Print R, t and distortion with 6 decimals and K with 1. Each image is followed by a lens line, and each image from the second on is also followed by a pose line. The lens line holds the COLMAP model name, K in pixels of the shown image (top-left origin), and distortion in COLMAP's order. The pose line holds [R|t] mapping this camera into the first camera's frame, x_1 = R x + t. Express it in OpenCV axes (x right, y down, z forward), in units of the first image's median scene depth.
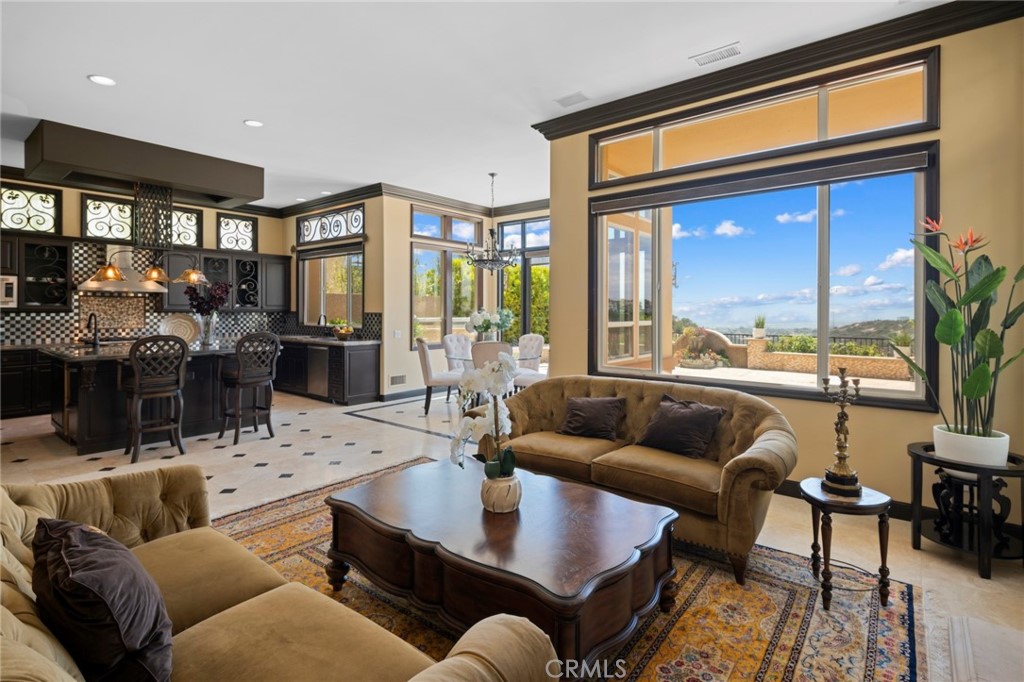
lens RADIAL K [[497.7, 0, 518.7], [0, 497.7, 312.3], [0, 0, 1]] dist [-0.006239, -0.001941]
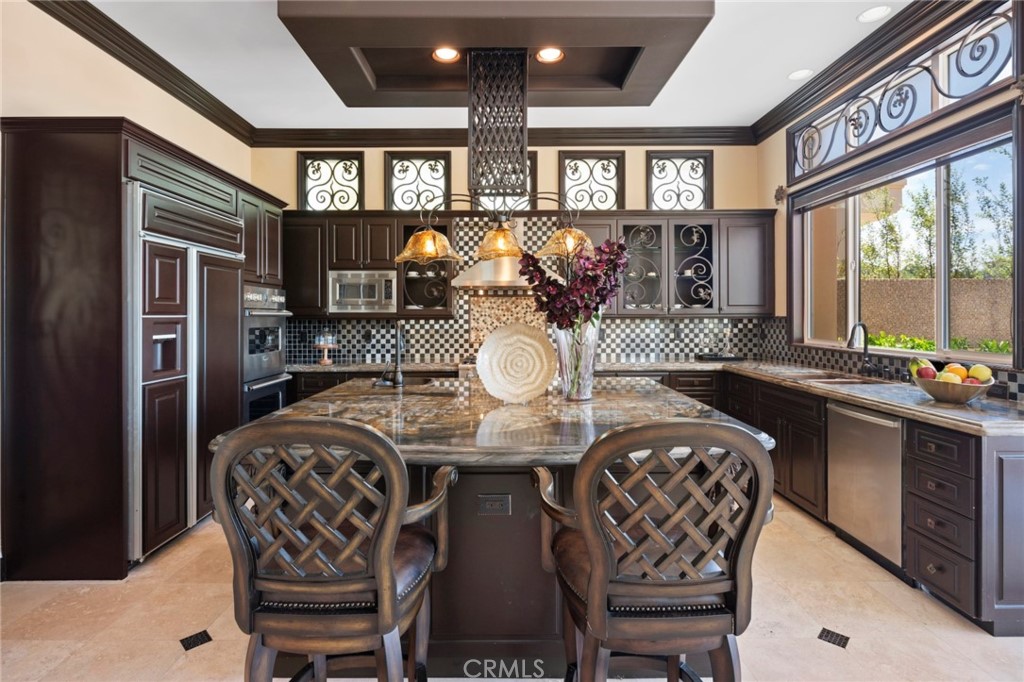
lens RADIAL K [[497.7, 0, 498.1], [0, 497.7, 315.6], [0, 0, 1]] dist [-0.006239, -0.001941]
pose [[0.613996, -0.001922, -0.789307, -0.251937], [0.002090, 0.999997, -0.000809, -0.003311], [0.789307, -0.001153, 0.613998, 0.504052]]
